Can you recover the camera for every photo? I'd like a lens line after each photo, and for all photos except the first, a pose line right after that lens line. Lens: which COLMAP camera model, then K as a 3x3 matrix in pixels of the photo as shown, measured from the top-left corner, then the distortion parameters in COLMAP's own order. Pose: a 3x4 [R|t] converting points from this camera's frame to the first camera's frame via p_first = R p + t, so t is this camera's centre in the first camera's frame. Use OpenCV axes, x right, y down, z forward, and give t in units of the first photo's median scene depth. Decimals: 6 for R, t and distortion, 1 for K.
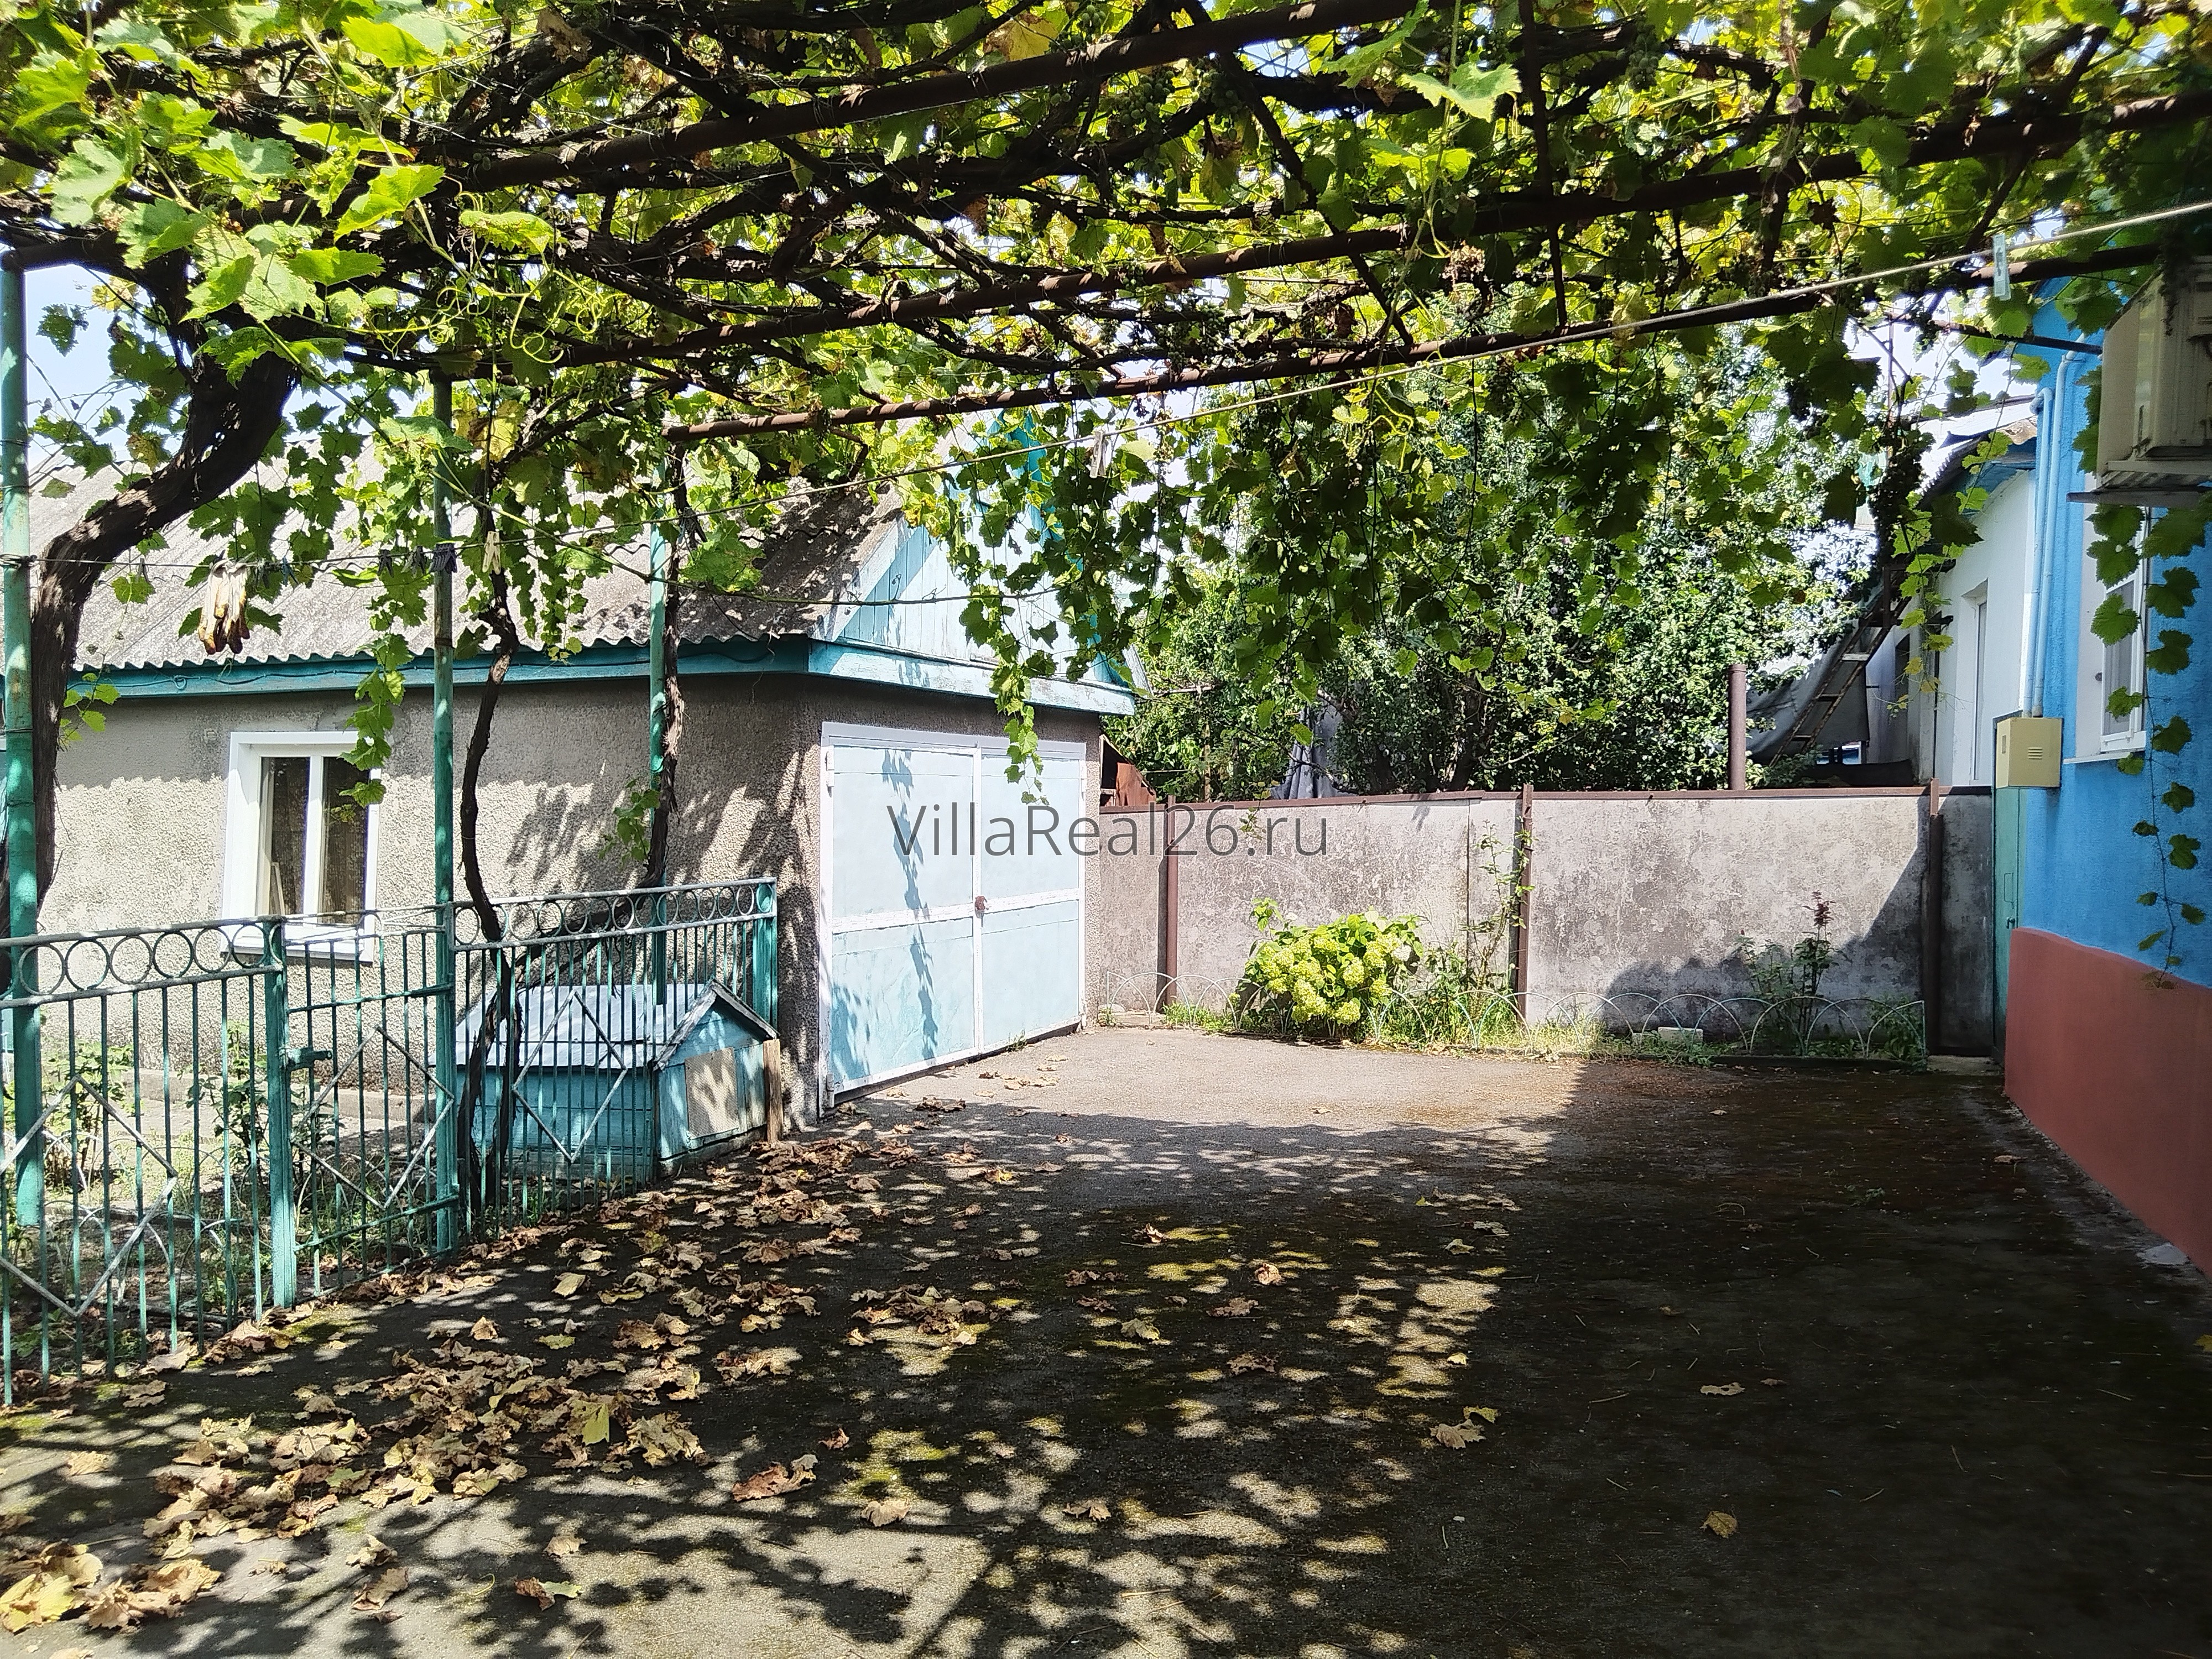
lens RADIAL K [[1741.7, 0, 1092.9], [0, 1741.7, 825.0], [0, 0, 1]] dist [0.005935, -0.009189]
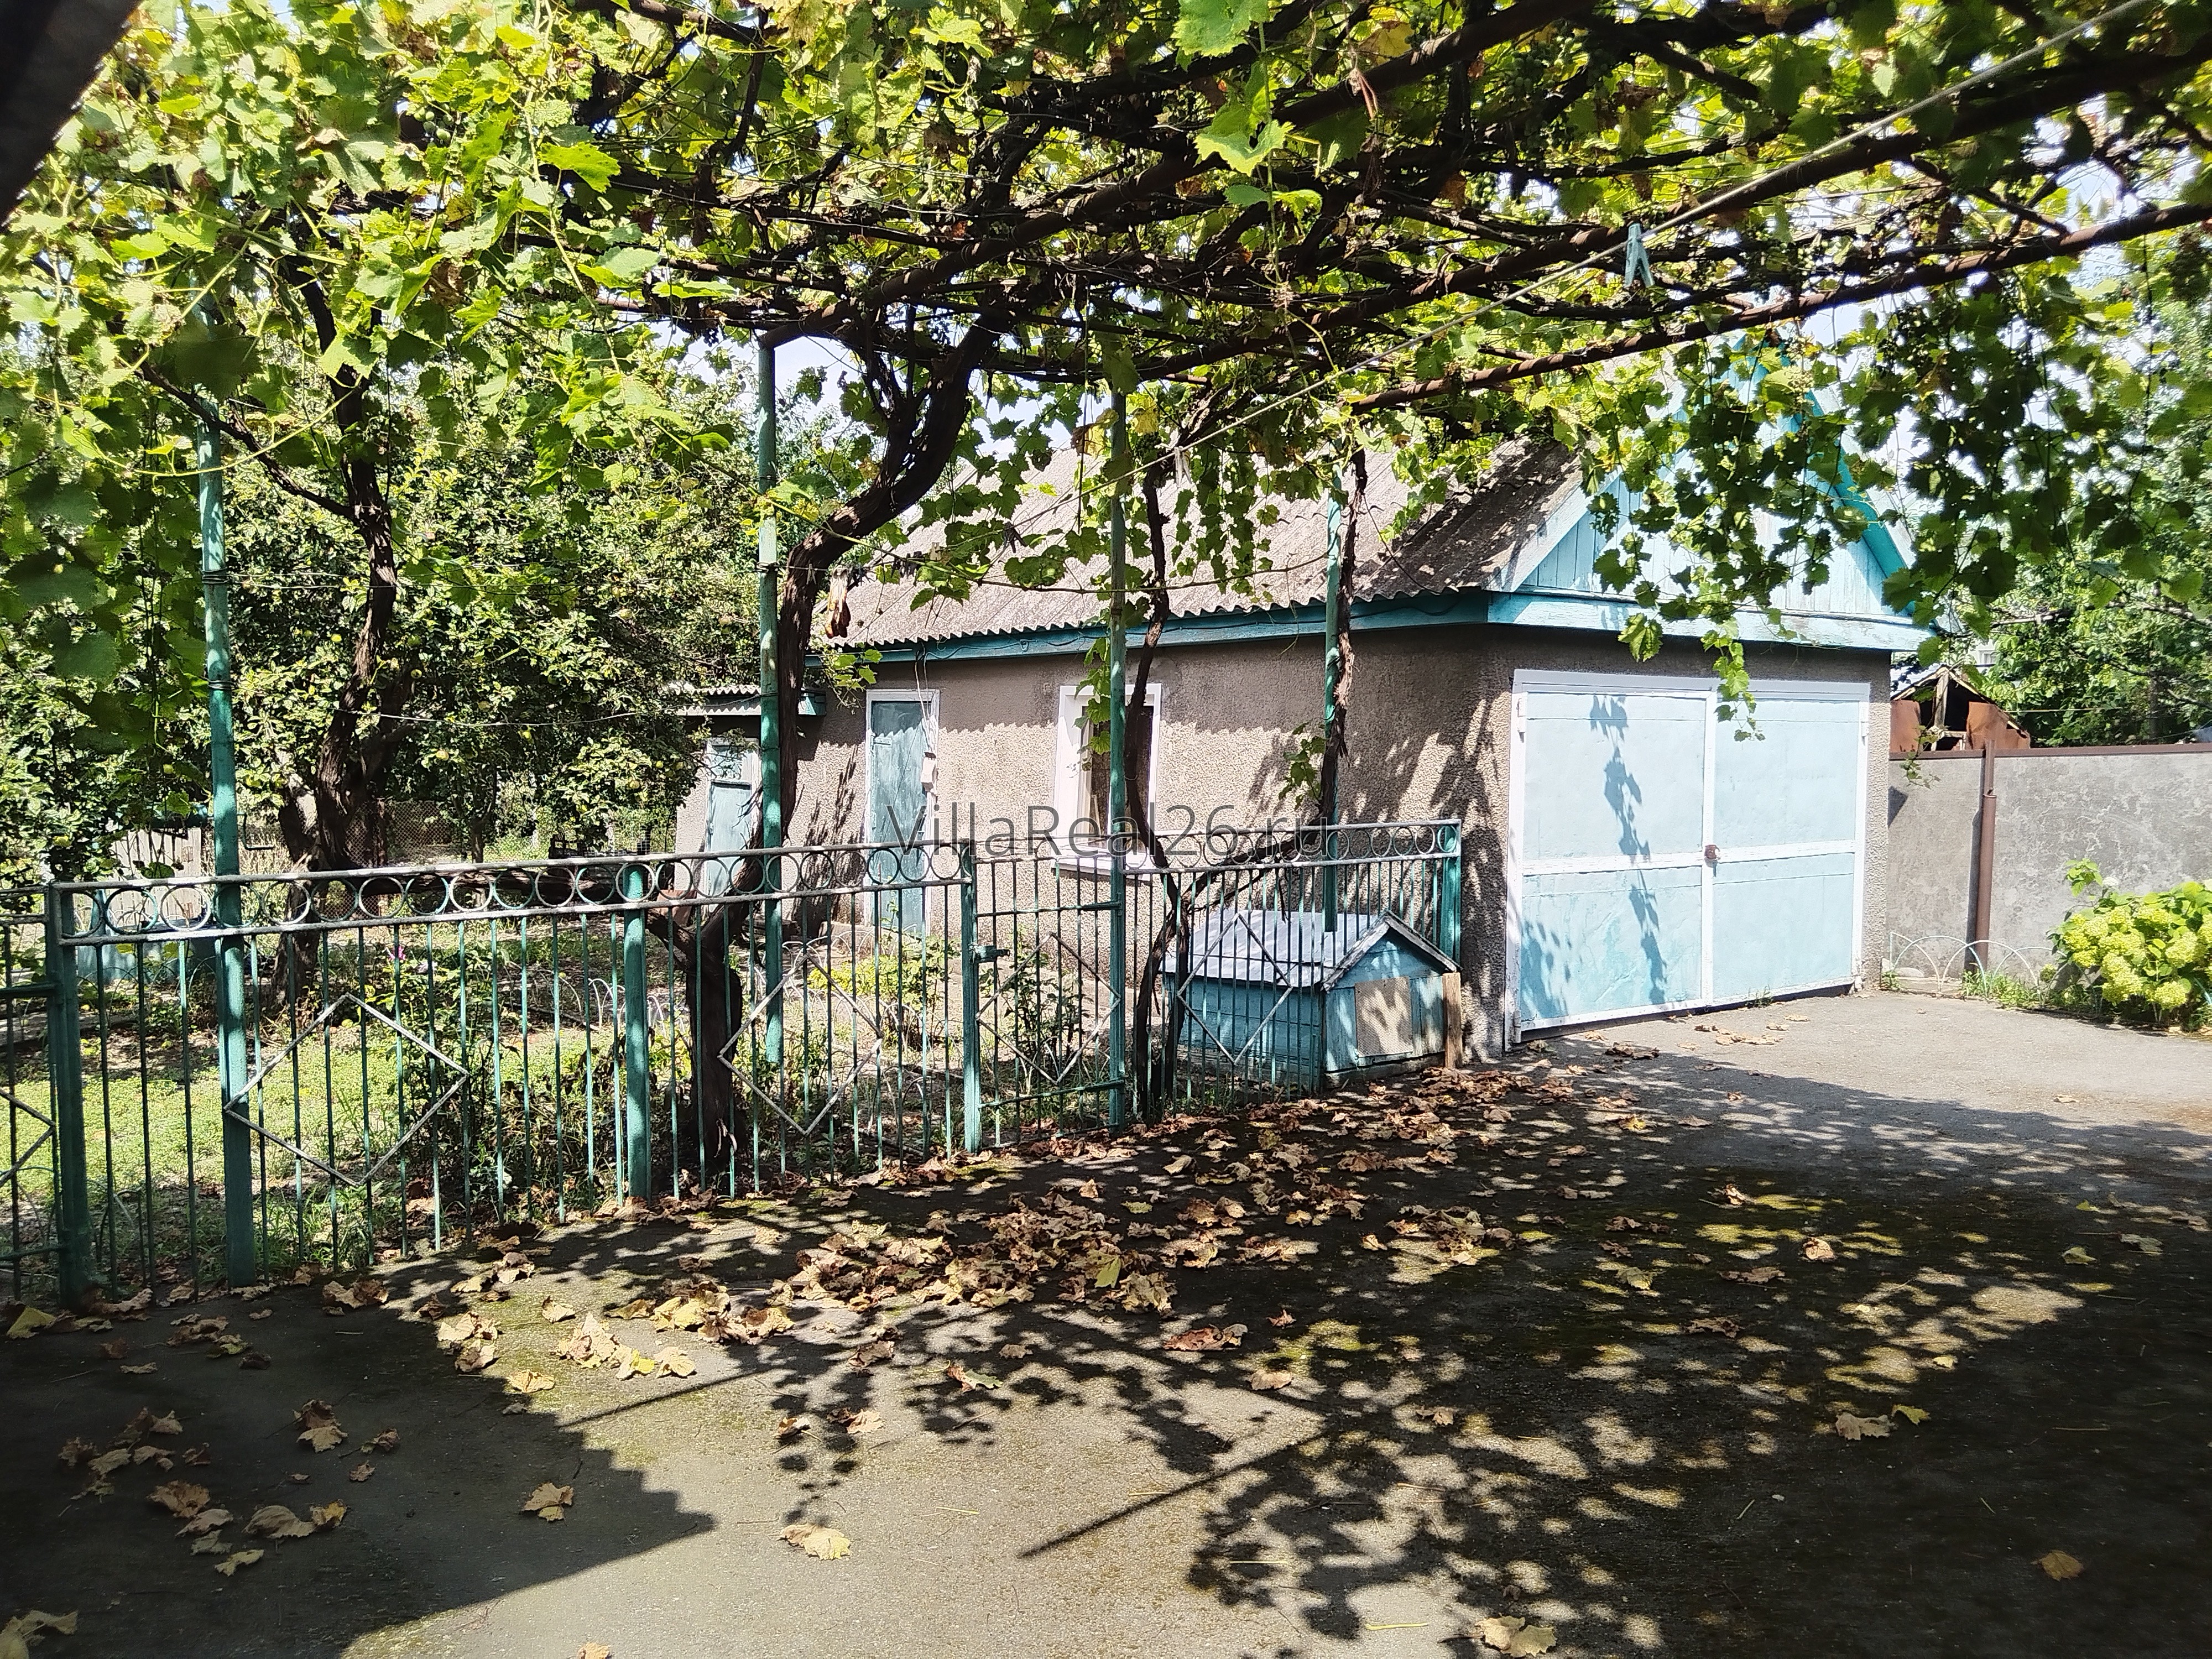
lens RADIAL K [[1737.3, 0, 1103.0], [0, 1737.3, 818.8], [0, 0, 1]] dist [0.013447, -0.004142]
pose [[0.856968, 0.027773, -0.514620, 0.205040], [-0.010836, 0.999297, 0.035885, -0.006475], [0.515255, -0.025176, 0.856667, -0.010609]]
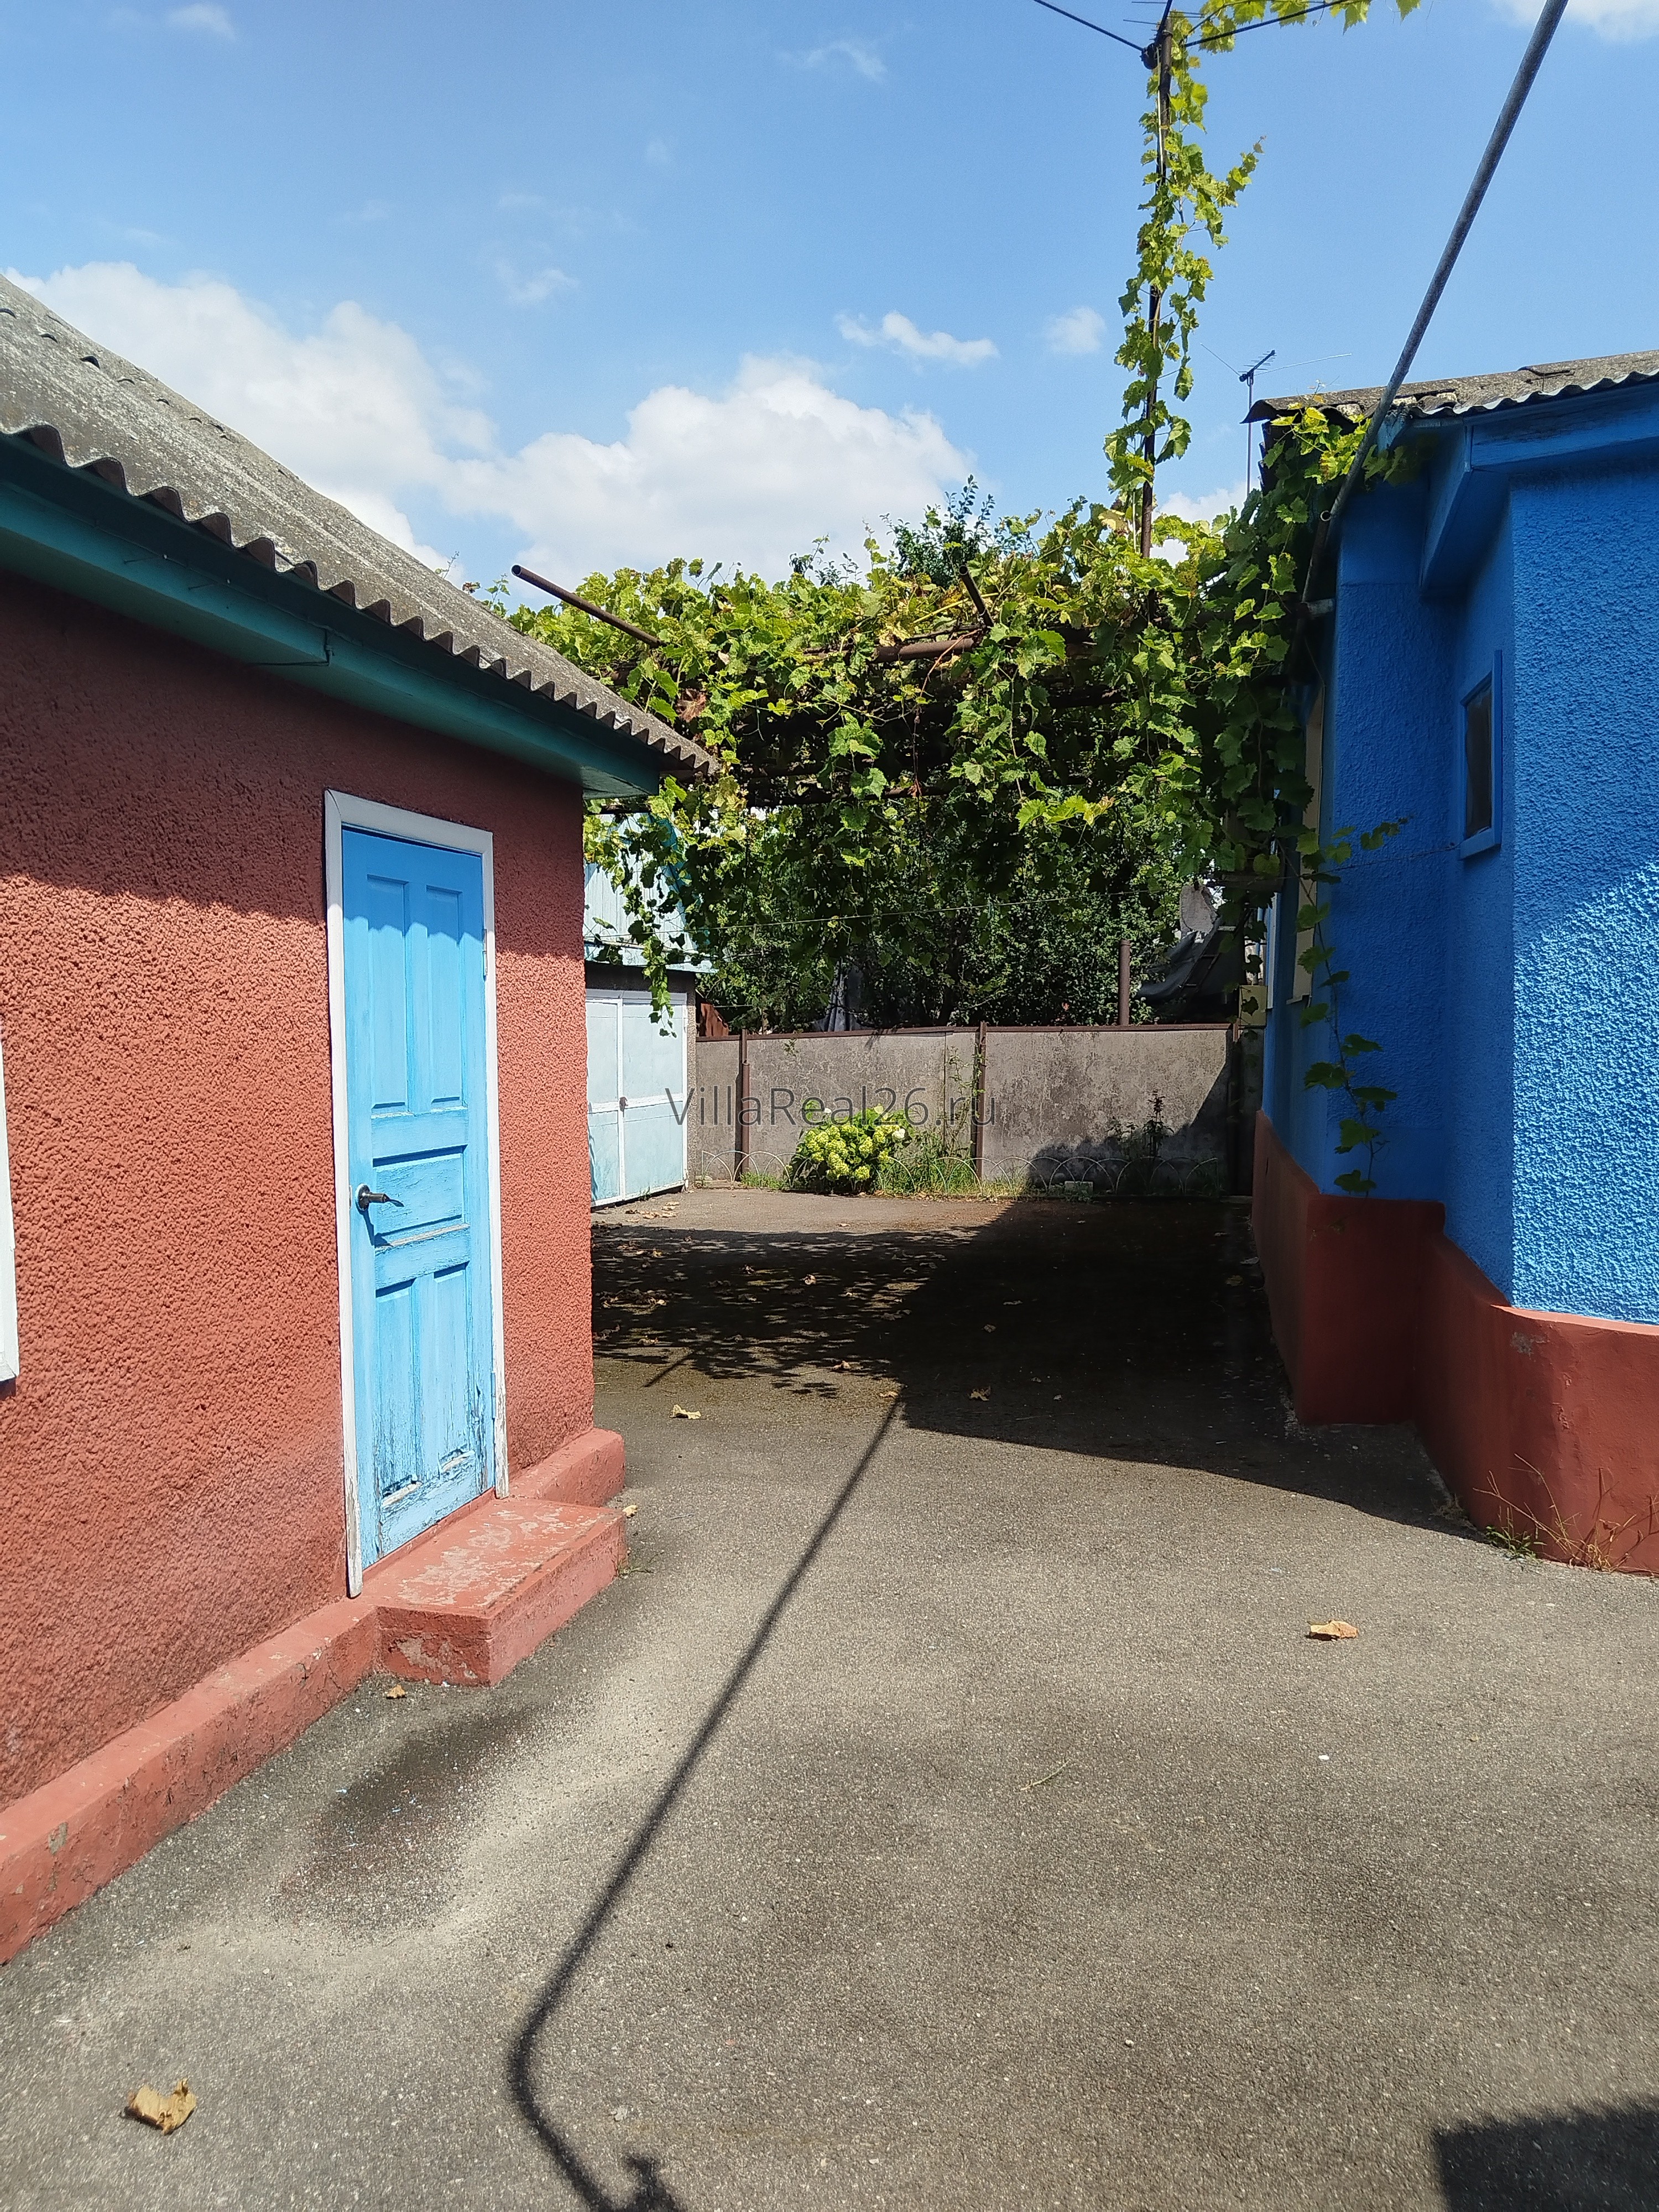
lens RADIAL K [[1741.7, 0, 829.5], [0, 1741.7, 1106.0], [0, 0, 1]] dist [0.005935, -0.009189]
pose [[0.994086, -0.006415, 0.108406, -0.071407], [0.002880, 0.999460, 0.032739, -0.001139], [-0.108558, -0.032233, 0.993567, -0.766601]]
